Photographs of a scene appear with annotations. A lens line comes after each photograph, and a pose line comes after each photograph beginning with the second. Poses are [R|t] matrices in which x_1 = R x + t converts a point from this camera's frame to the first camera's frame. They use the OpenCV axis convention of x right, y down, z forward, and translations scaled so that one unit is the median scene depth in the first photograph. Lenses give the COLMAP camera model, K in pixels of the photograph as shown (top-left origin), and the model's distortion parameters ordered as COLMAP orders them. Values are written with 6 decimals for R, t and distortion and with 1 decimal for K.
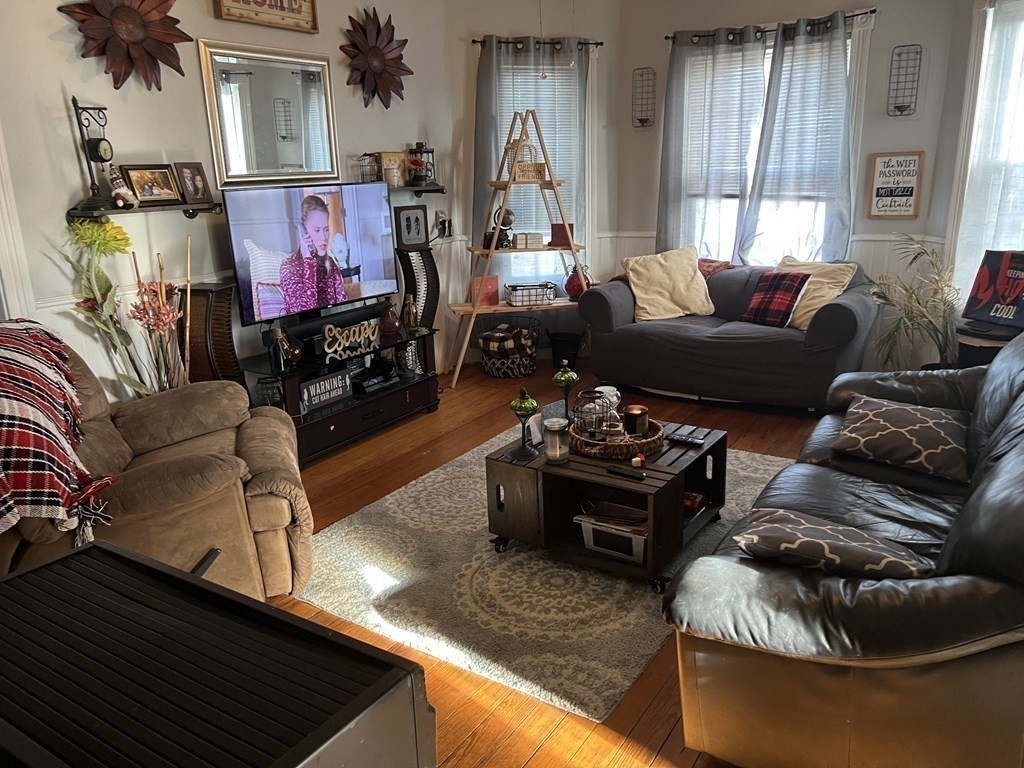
lens RADIAL K [[776.3, 0, 514.4], [0, 776.3, 386.2], [0, 0, 1]] dist [0.049180, -0.046067]
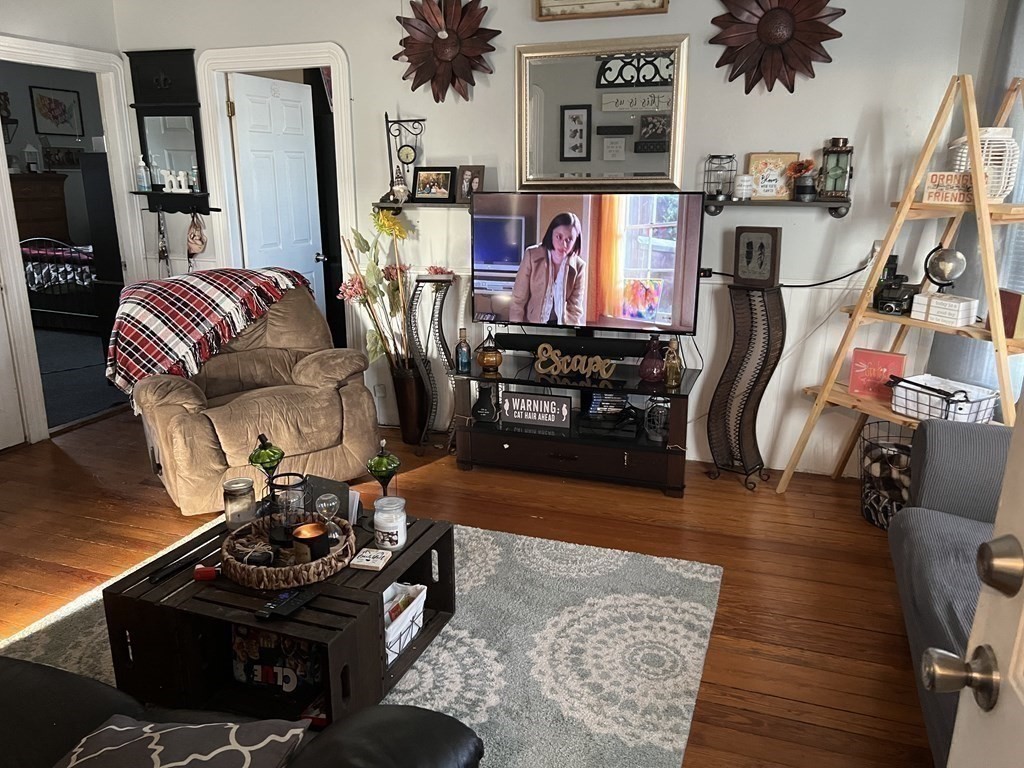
lens RADIAL K [[776.3, 0, 515.2], [0, 776.3, 384.7], [0, 0, 1]] dist [0.049180, -0.046067]
pose [[0.229006, 0.286280, -0.930376, 0.618960], [-0.269328, 0.937099, 0.222055, -0.227246], [0.935424, 0.199725, 0.291704, 0.709212]]
